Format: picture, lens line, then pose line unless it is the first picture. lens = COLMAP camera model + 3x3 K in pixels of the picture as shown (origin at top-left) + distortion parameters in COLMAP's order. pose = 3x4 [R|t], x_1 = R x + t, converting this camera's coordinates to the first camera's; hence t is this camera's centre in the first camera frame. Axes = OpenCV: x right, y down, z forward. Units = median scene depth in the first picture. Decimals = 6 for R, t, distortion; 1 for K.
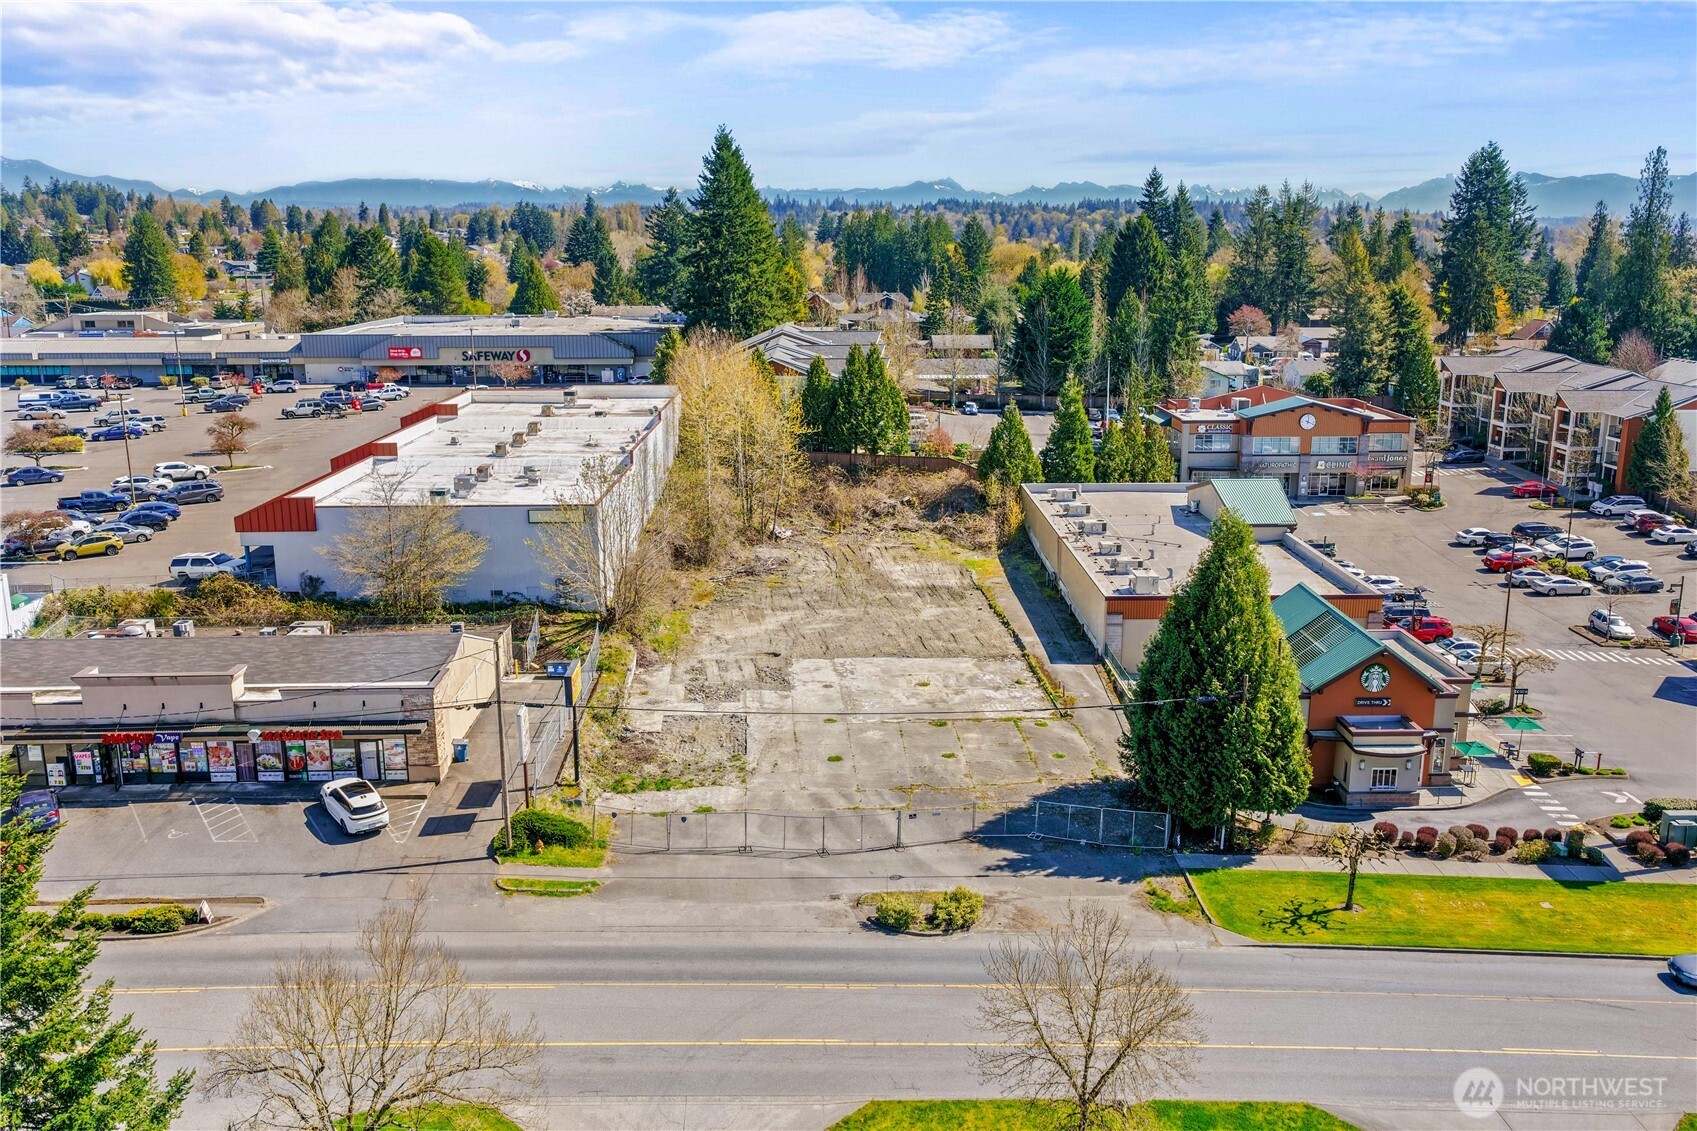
lens RADIAL K [[1408.1, 0, 848.5], [0, 1408.1, 565.5], [0, 0, 1]] dist [-0.010289, 0.032445]
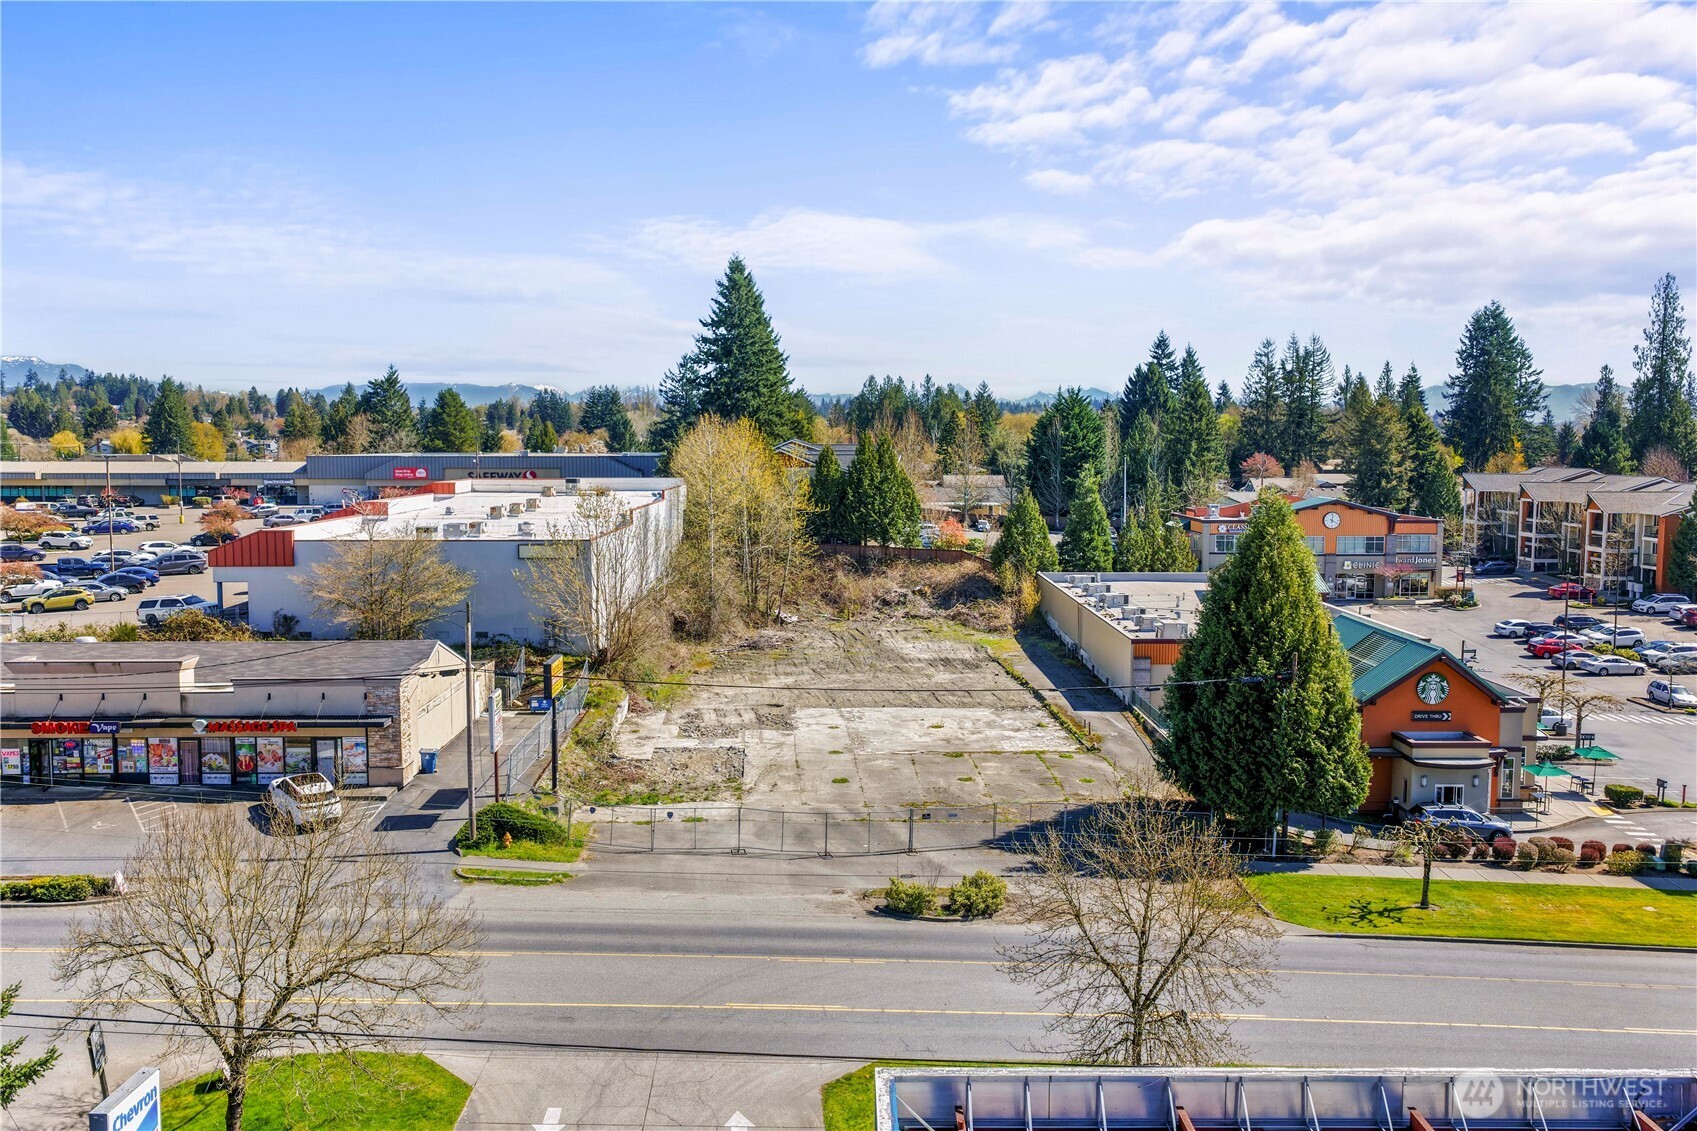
lens RADIAL K [[1408.1, 0, 848.5], [0, 1408.1, 565.5], [0, 0, 1]] dist [-0.010289, 0.032445]
pose [[0.999959, 0.004474, -0.007869, 0.001855], [-0.005534, 0.990093, -0.140307, 0.107272], [0.007163, 0.140344, 0.990077, 0.067795]]
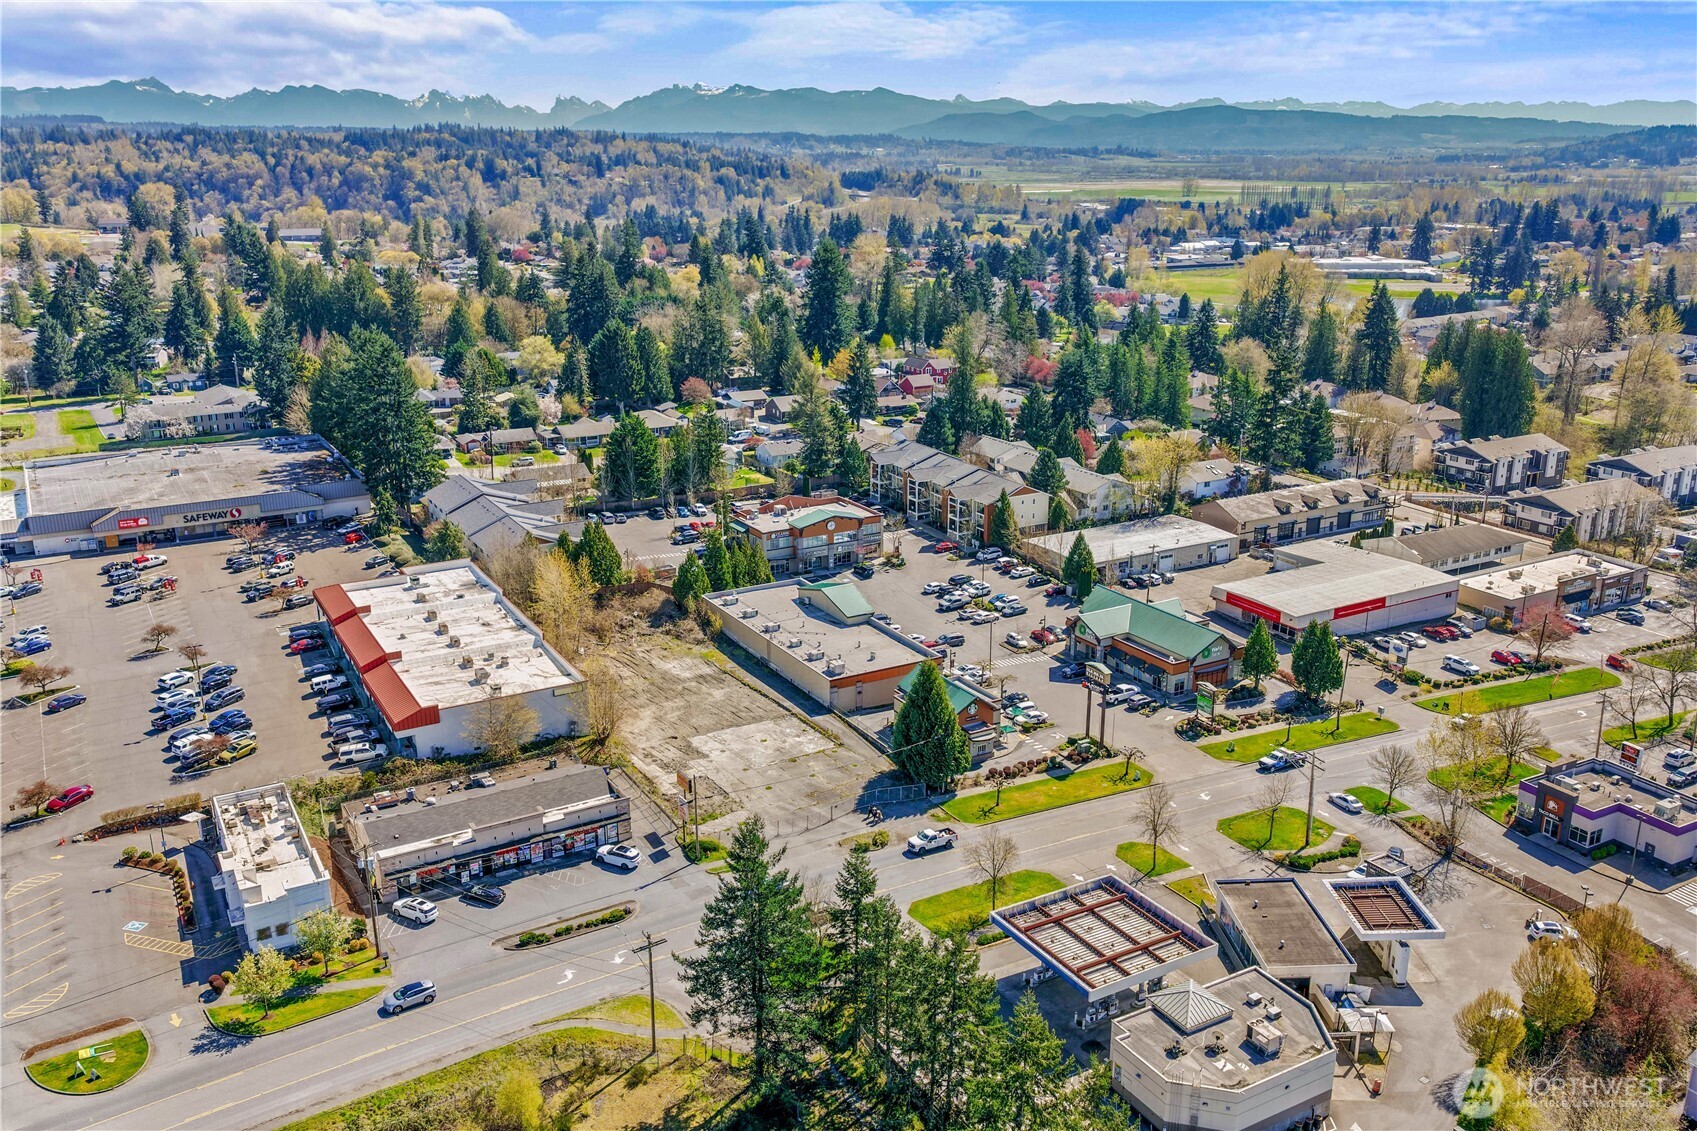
lens RADIAL K [[1406.2, 0, 848.5], [0, 1406.2, 565.5], [0, 0, 1]] dist [-0.007263, 0.028132]
pose [[0.873842, -0.140527, 0.465459, -0.742656], [0.111224, 0.989712, 0.089996, -0.332780], [-0.473317, -0.026872, 0.880482, -0.841158]]
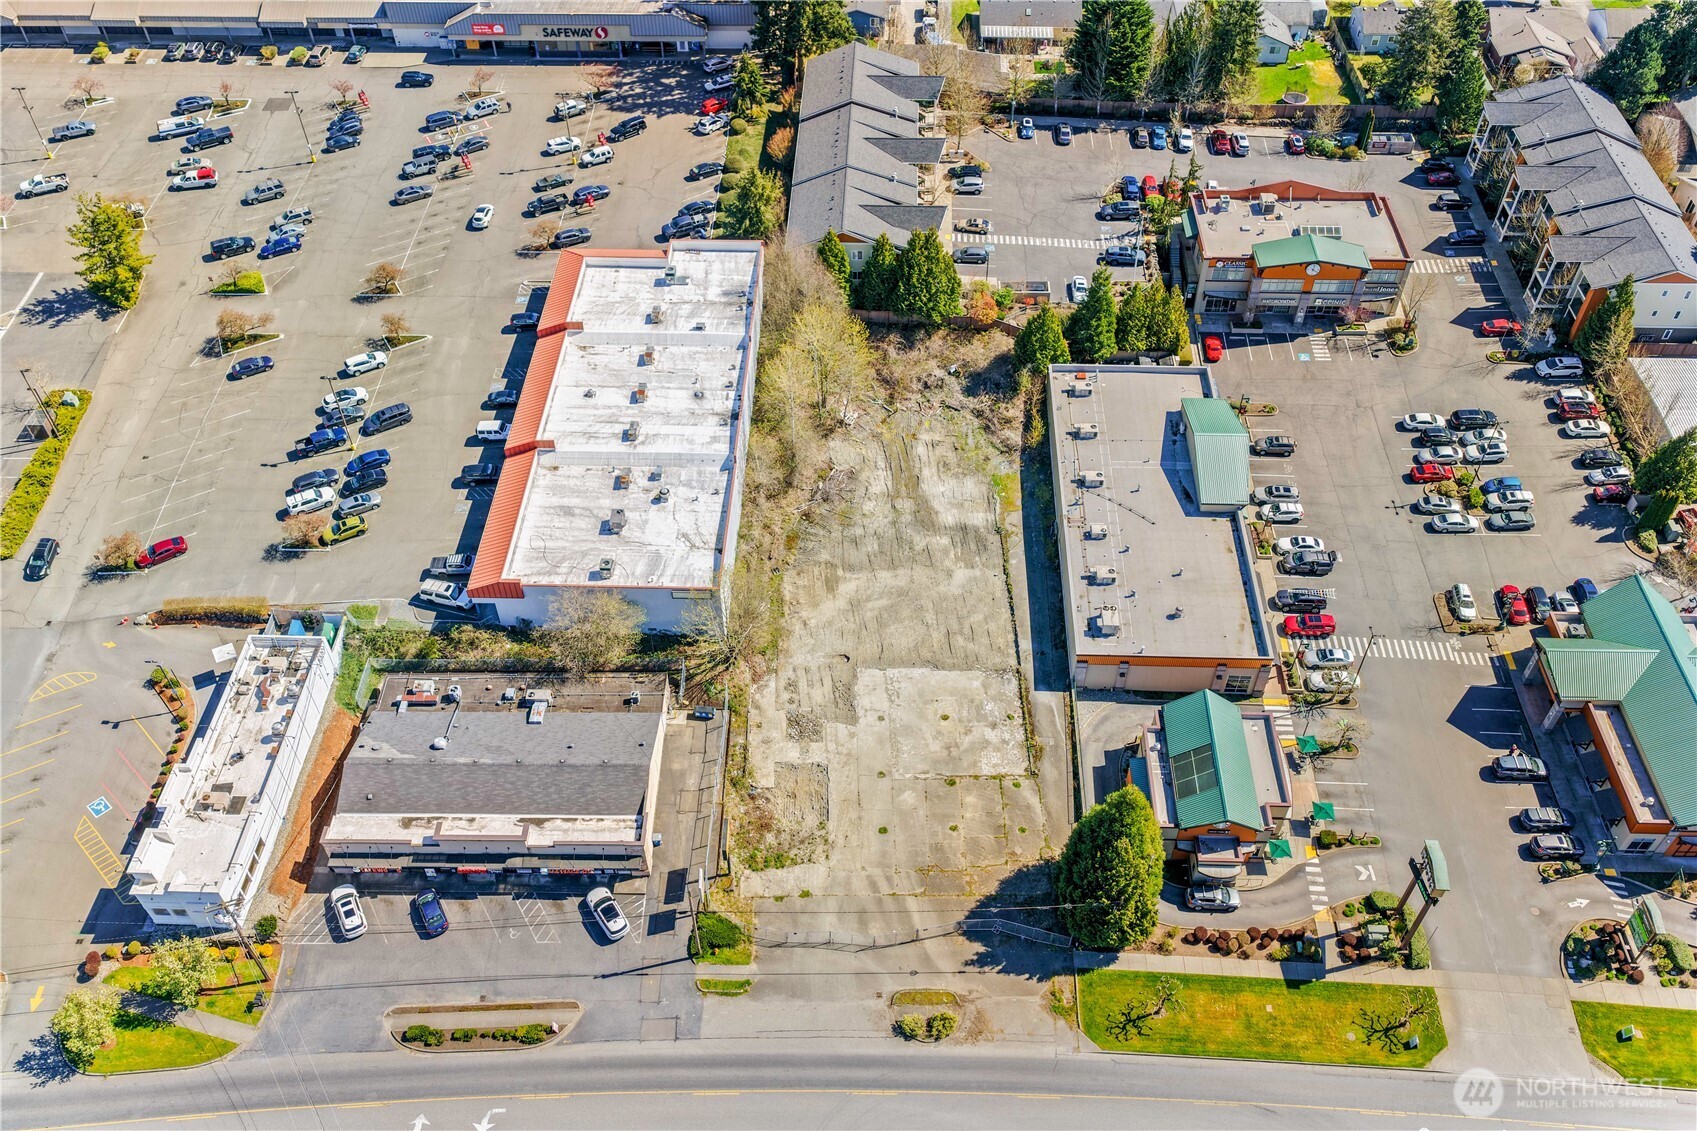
lens RADIAL K [[1408.1, 0, 848.5], [0, 1408.1, 565.5], [0, 0, 1]] dist [-0.010289, 0.032445]
pose [[0.998927, 0.031603, -0.033844, -0.003578], [-0.007514, 0.831825, 0.554988, -0.857499], [0.045692, -0.554138, 0.831170, -0.152266]]
